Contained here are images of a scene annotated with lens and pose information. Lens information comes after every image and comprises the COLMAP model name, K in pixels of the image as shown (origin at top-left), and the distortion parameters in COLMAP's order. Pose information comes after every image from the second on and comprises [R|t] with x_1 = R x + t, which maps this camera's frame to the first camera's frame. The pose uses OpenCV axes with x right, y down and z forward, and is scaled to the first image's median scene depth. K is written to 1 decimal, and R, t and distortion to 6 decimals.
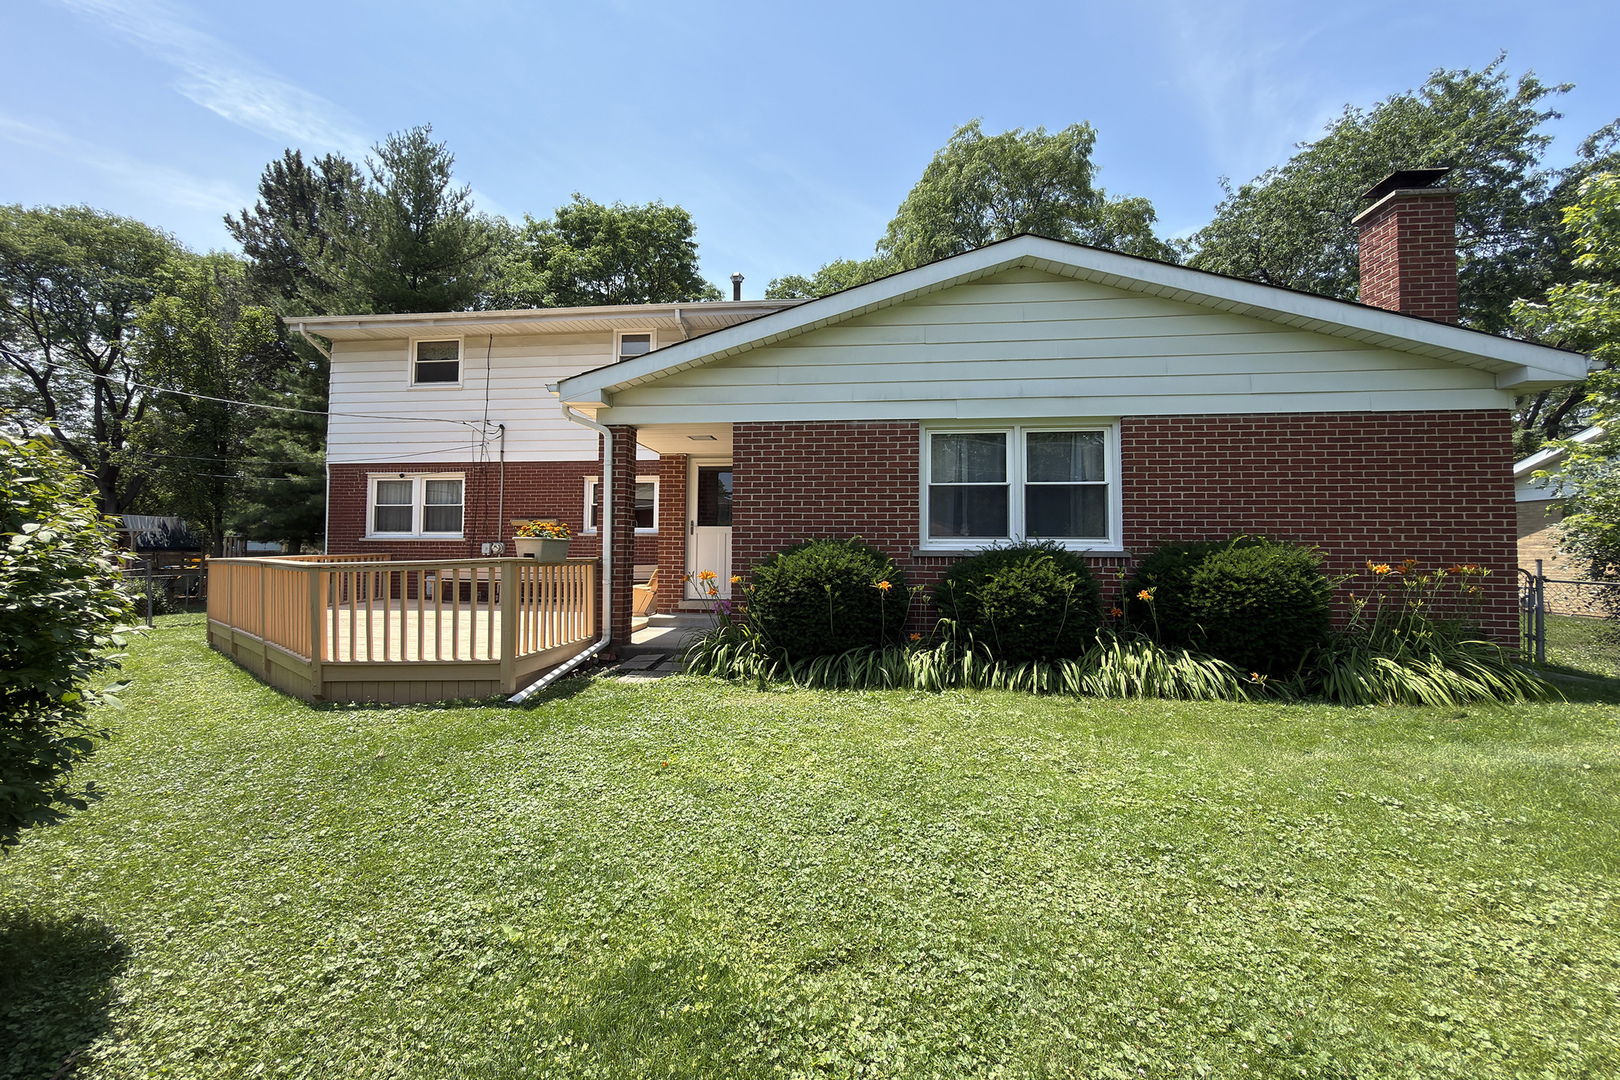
lens RADIAL K [[680.9, 0, 807.9], [0, 680.9, 560.8], [0, 0, 1]] dist [-0.001560, -0.000122]
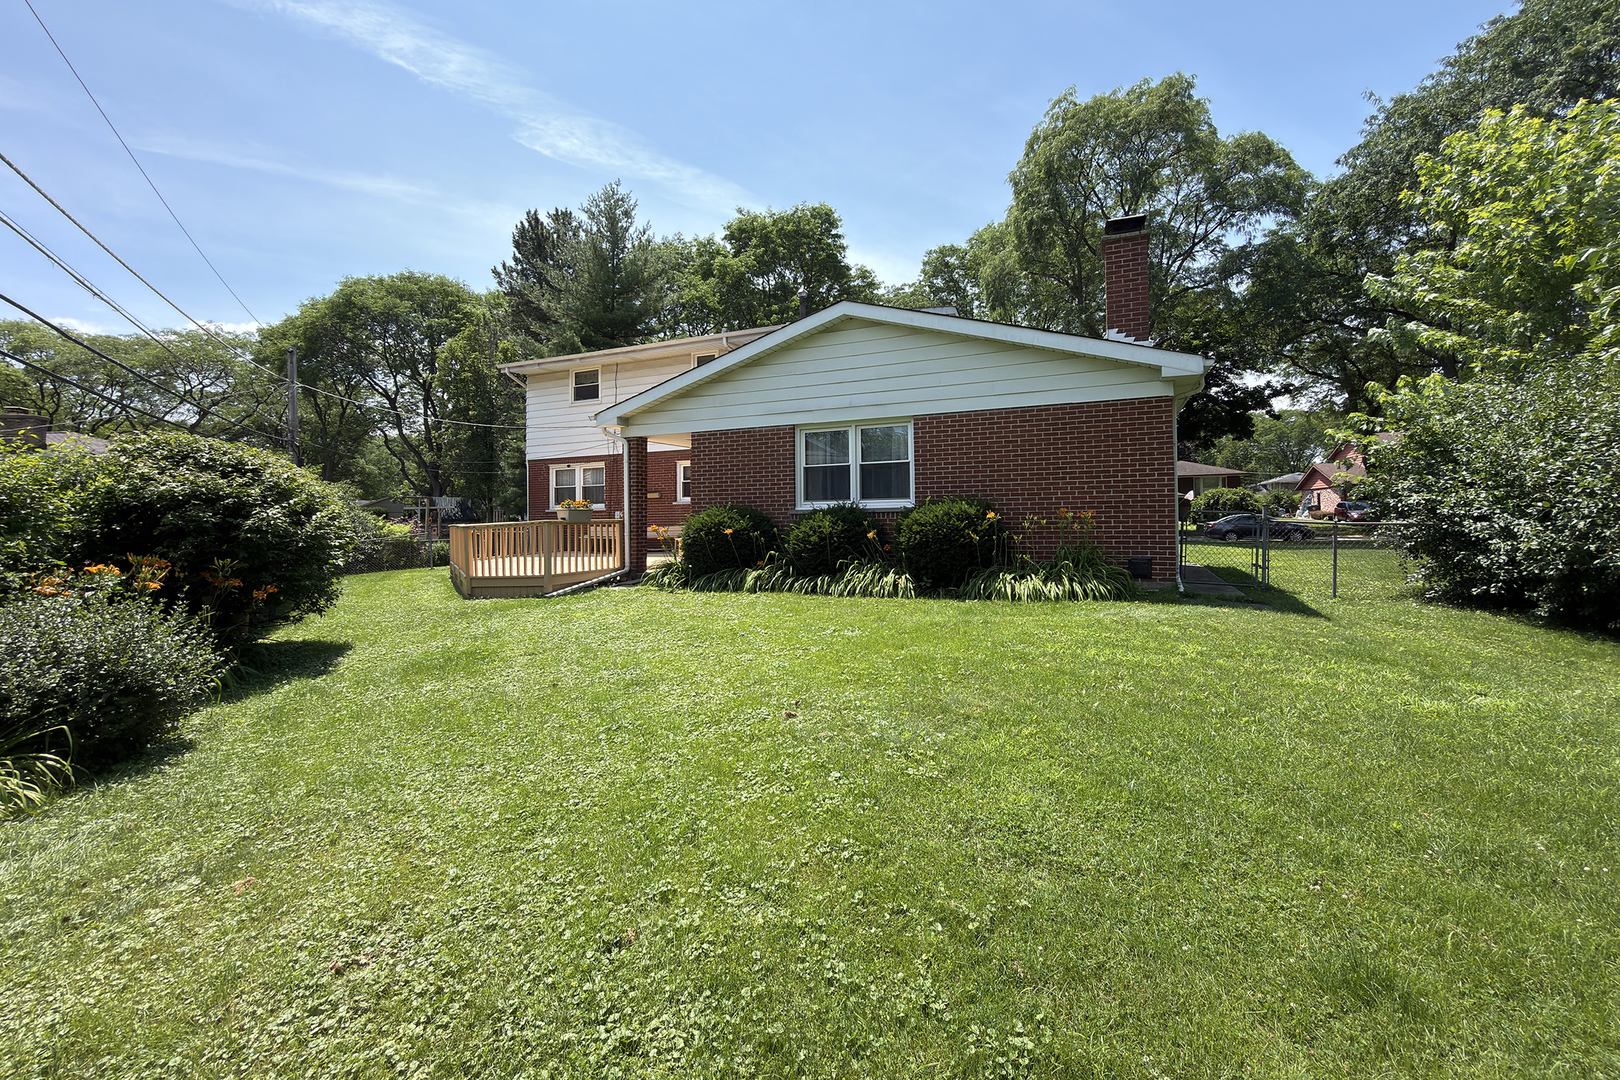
lens RADIAL K [[672.5, 0, 810.0], [0, 672.5, 540.0], [0, 0, 1]] dist [0.001310, 0.000104]
pose [[0.954328, -0.012390, -0.298503, 0.318511], [0.020812, 0.999470, 0.025049, 0.007303], [0.298034, -0.030118, 0.954080, -0.217095]]
